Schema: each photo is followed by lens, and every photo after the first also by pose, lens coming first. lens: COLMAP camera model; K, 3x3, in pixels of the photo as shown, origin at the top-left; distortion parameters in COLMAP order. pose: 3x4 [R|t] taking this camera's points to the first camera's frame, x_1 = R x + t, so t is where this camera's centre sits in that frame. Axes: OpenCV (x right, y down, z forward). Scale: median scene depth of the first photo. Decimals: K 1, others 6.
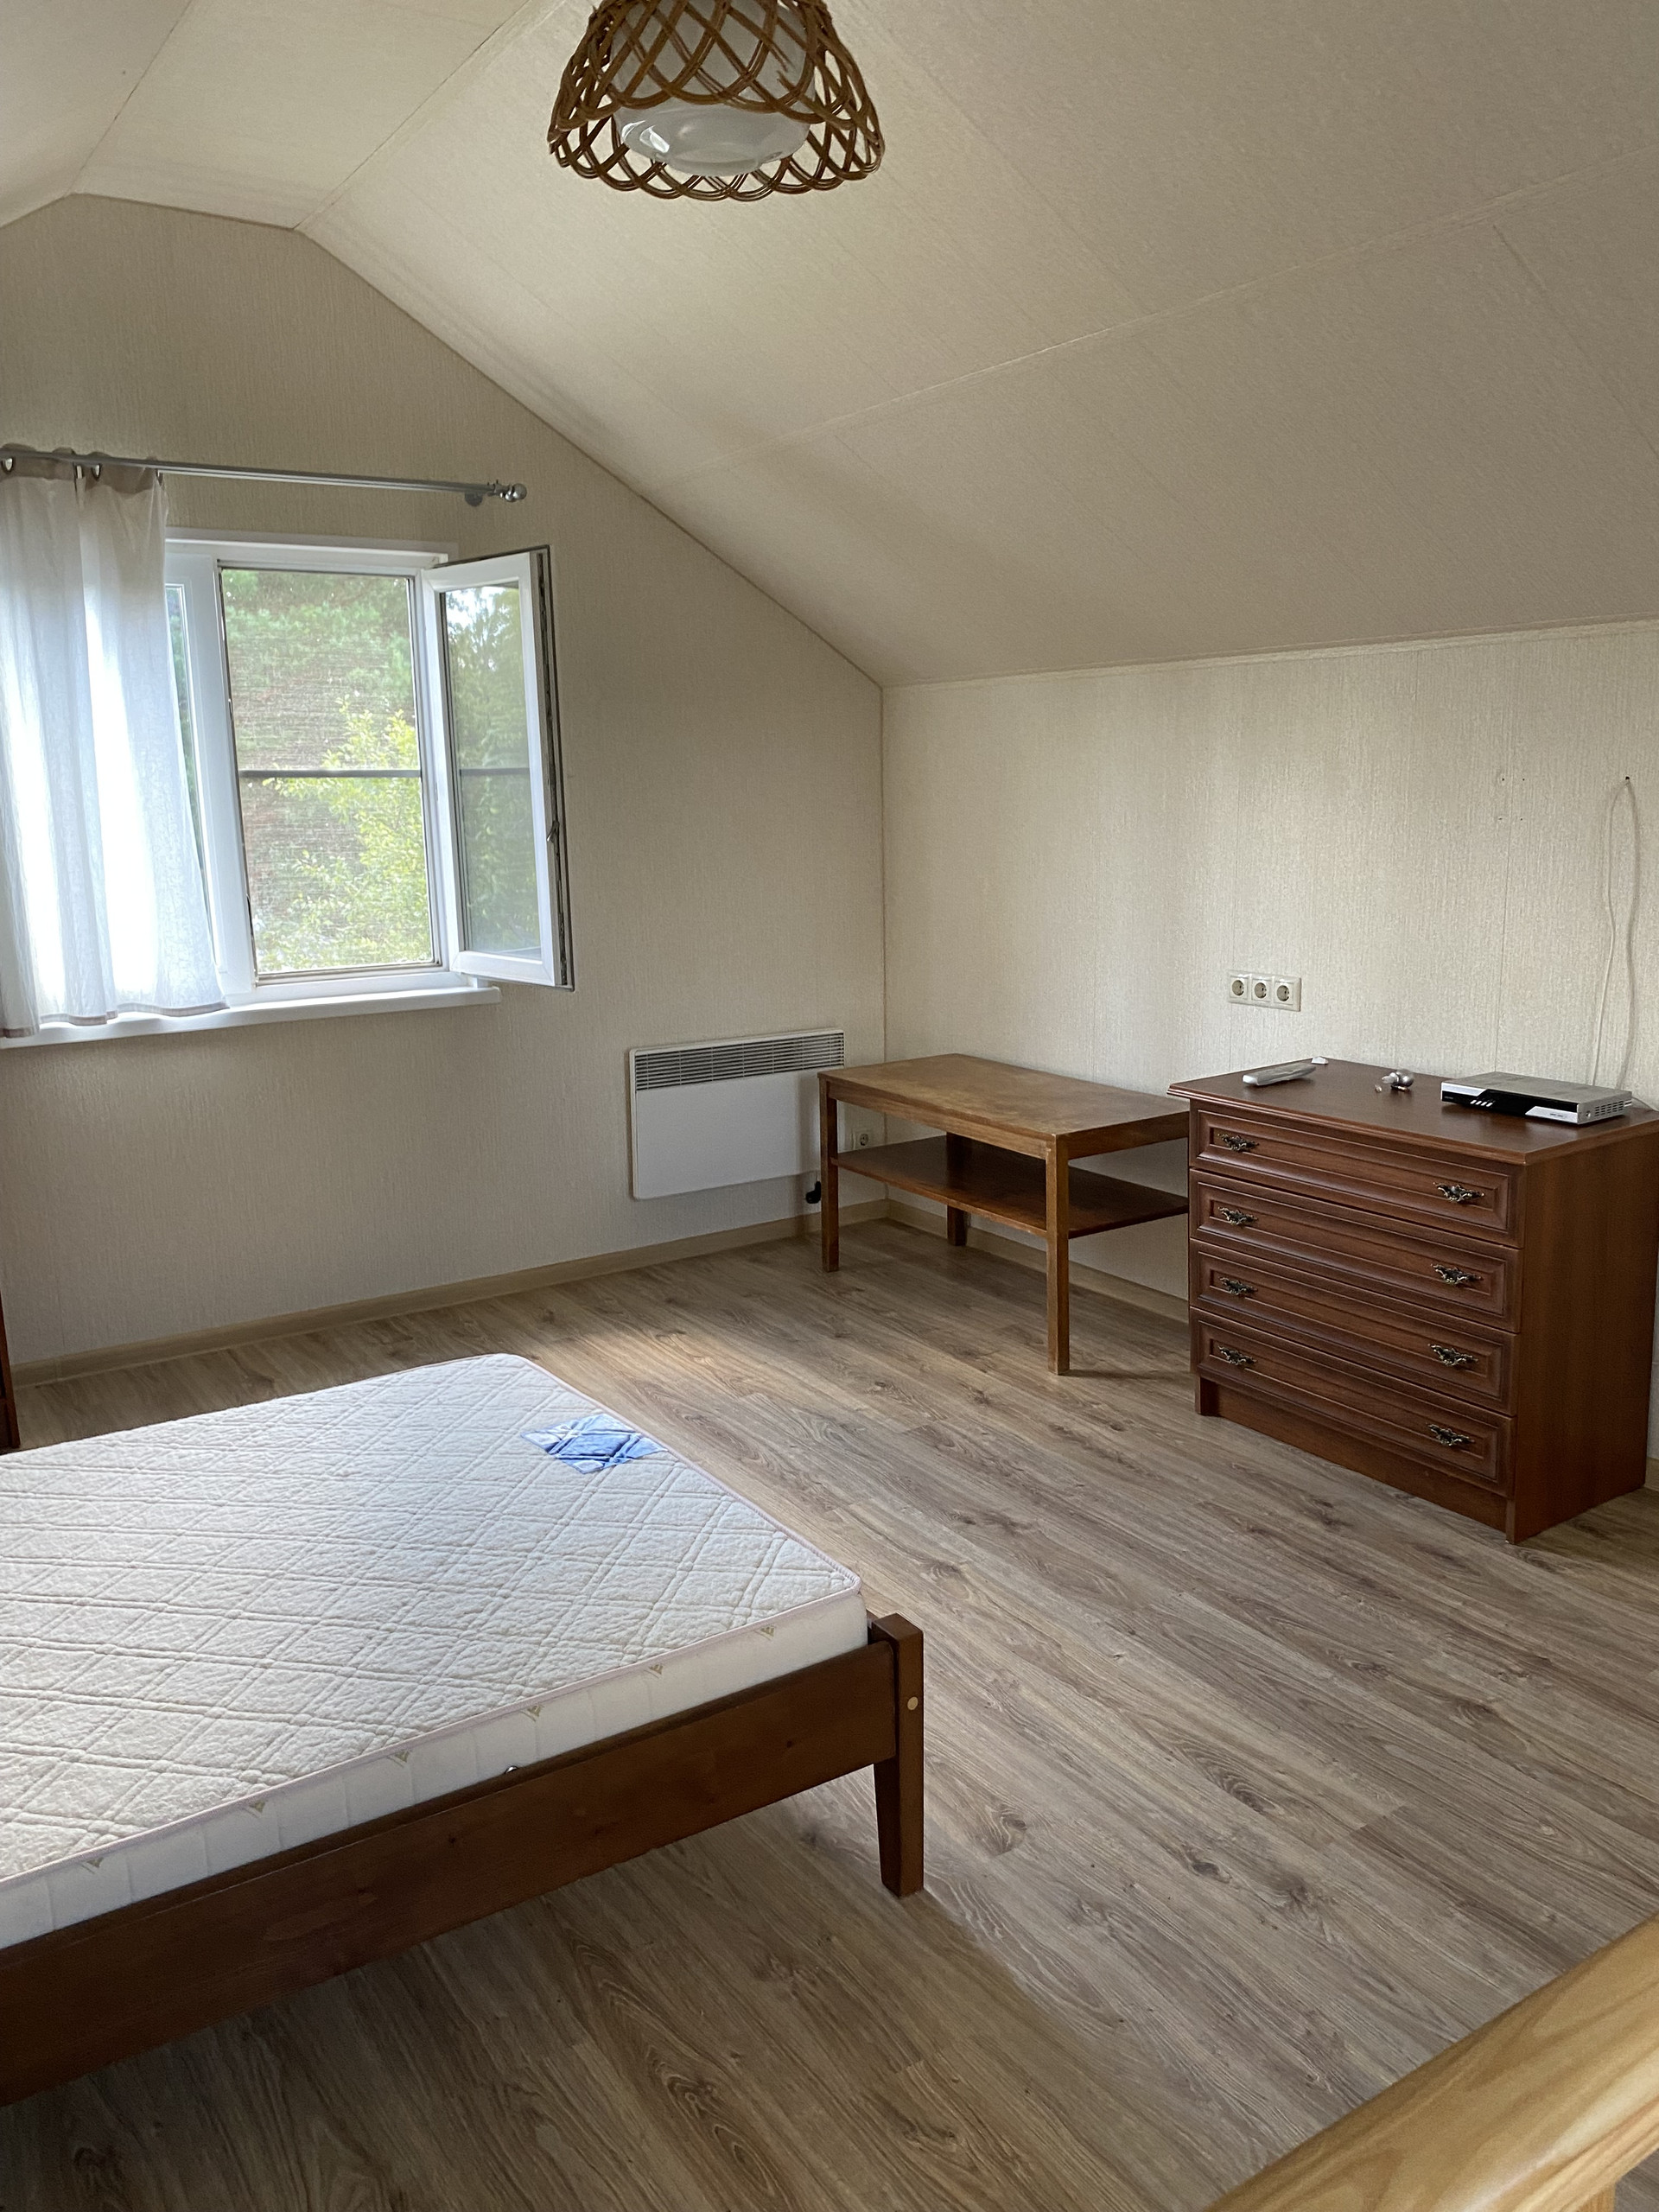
lens RADIAL K [[1735.0, 0, 834.0], [0, 1735.0, 1110.1], [0, 0, 1]] dist [0.055738, -0.052674]
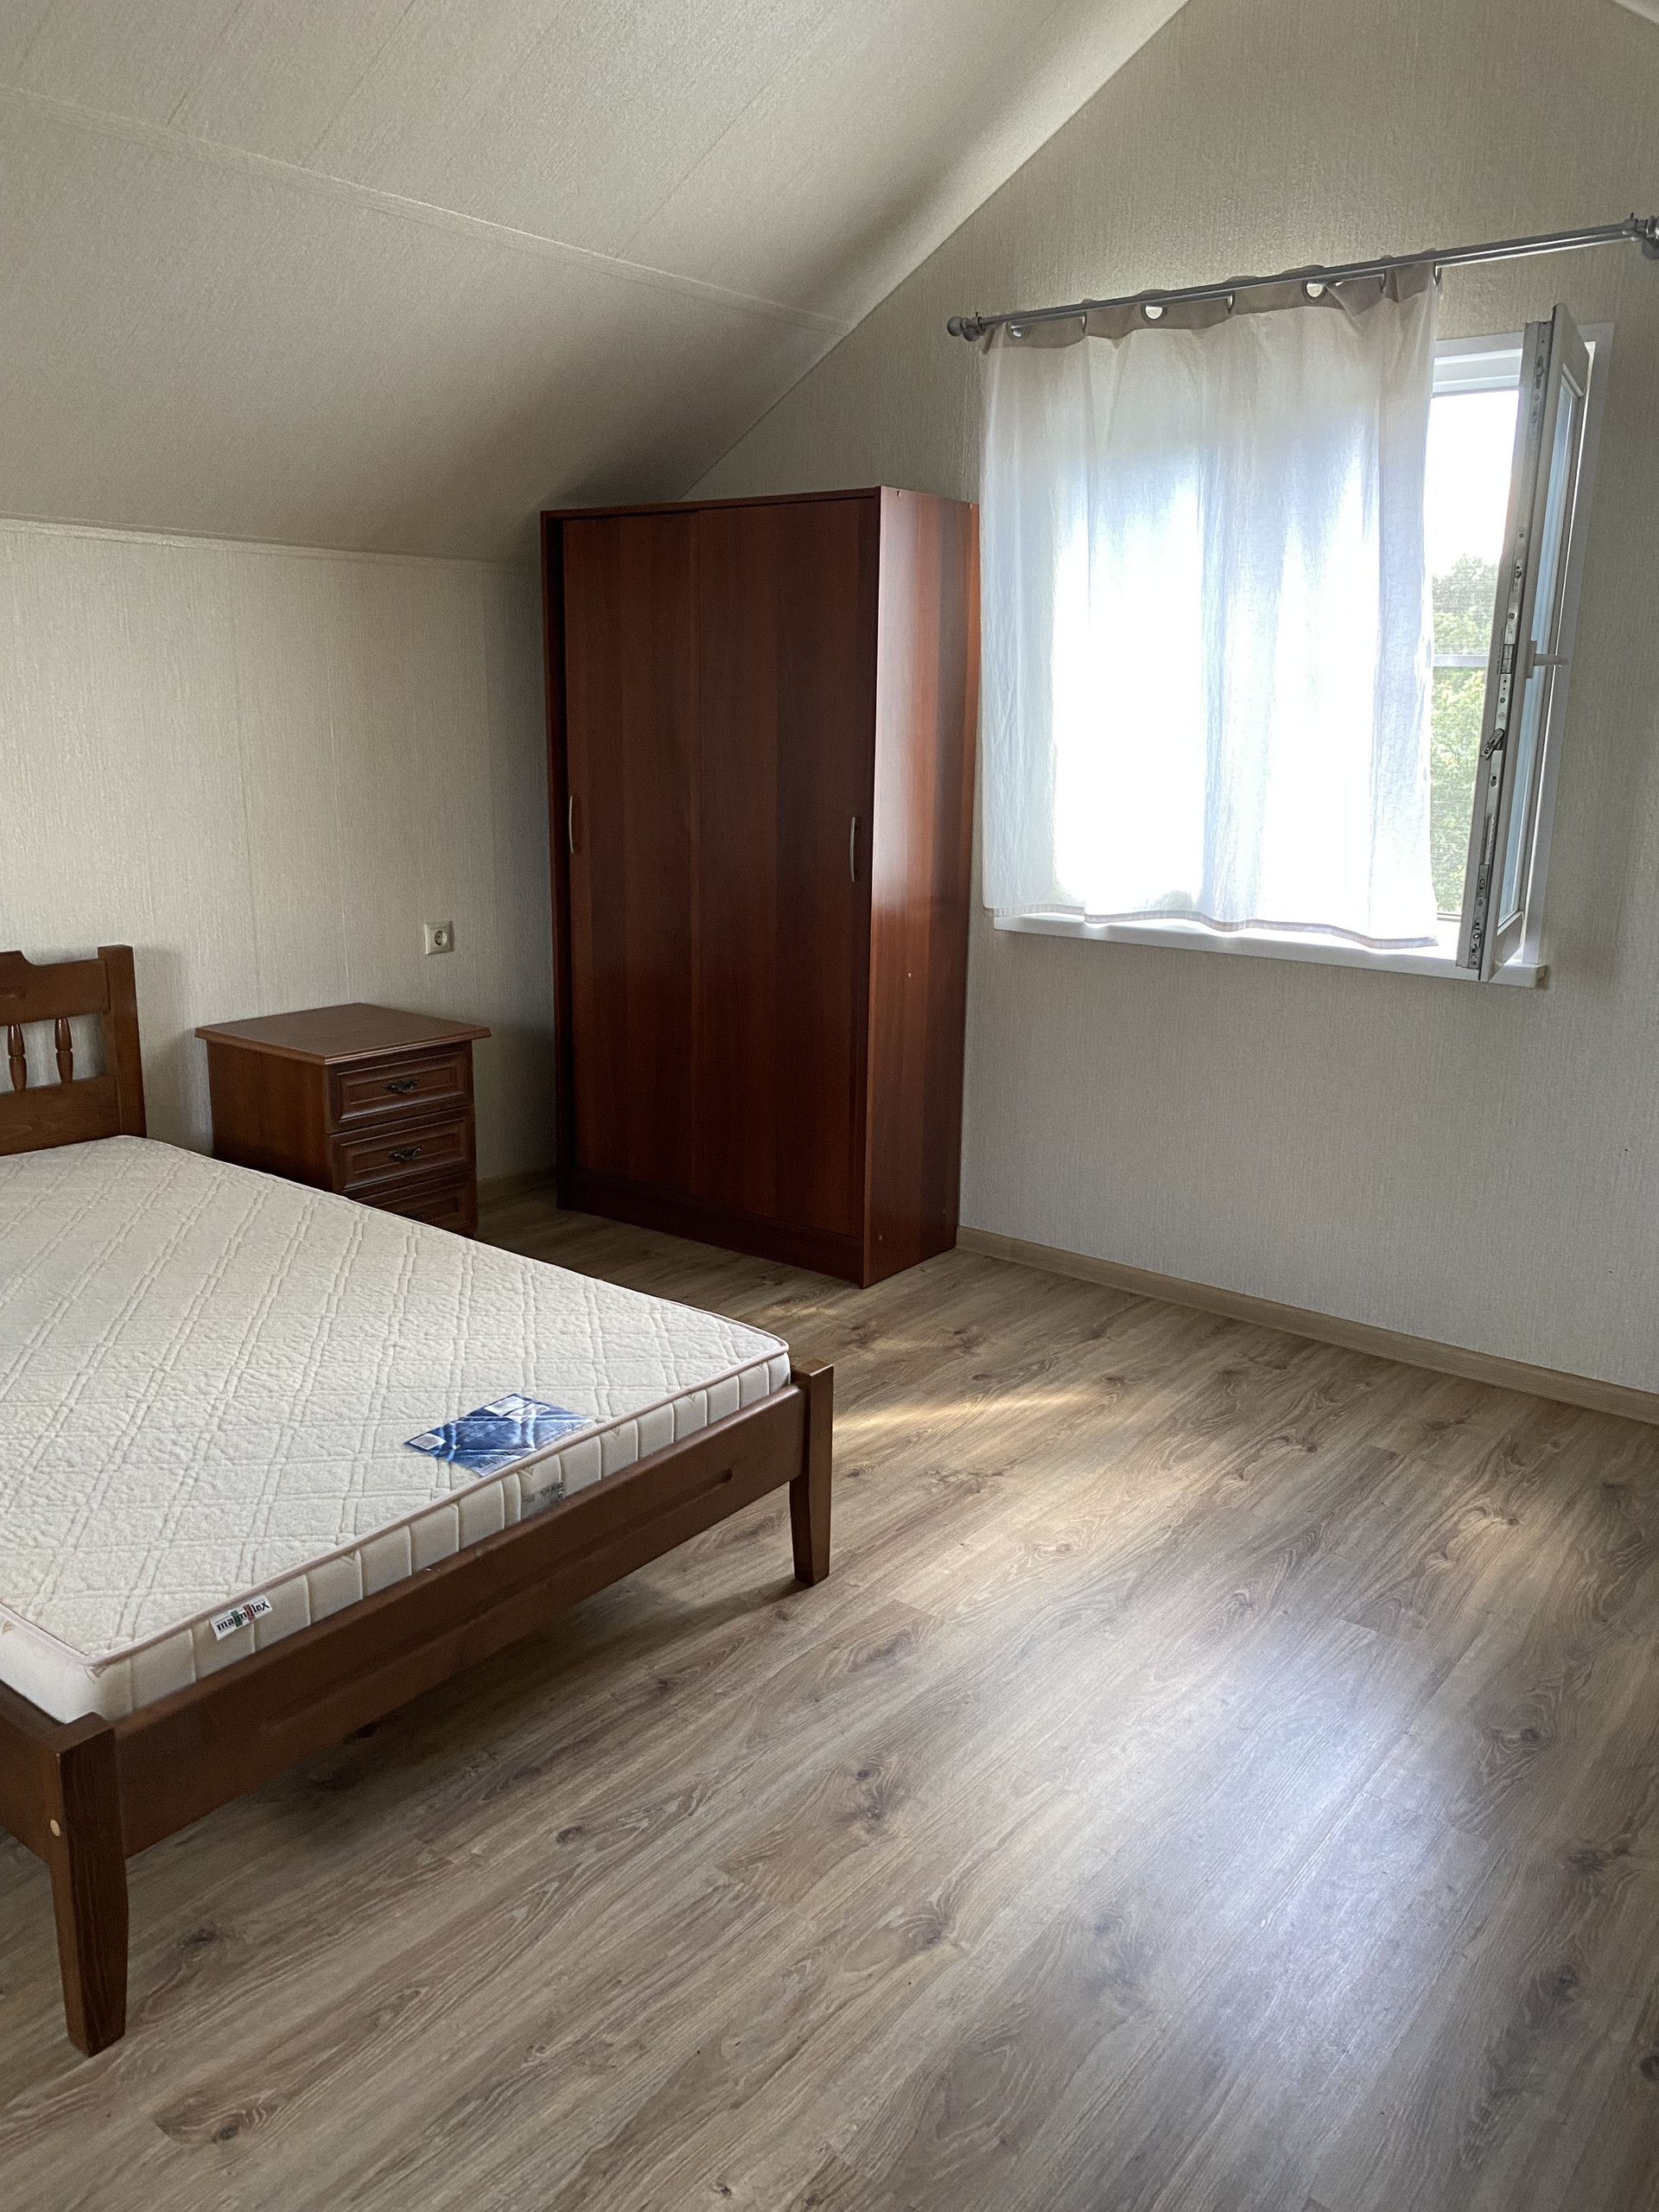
lens RADIAL K [[1735.0, 0, 829.5], [0, 1735.0, 1097.3], [0, 0, 1]] dist [0.055738, -0.052674]
pose [[0.300401, 0.249895, -0.920495, 0.411970], [-0.204066, 0.959561, 0.193905, -0.104744], [0.931728, 0.129592, 0.339248, 0.519003]]
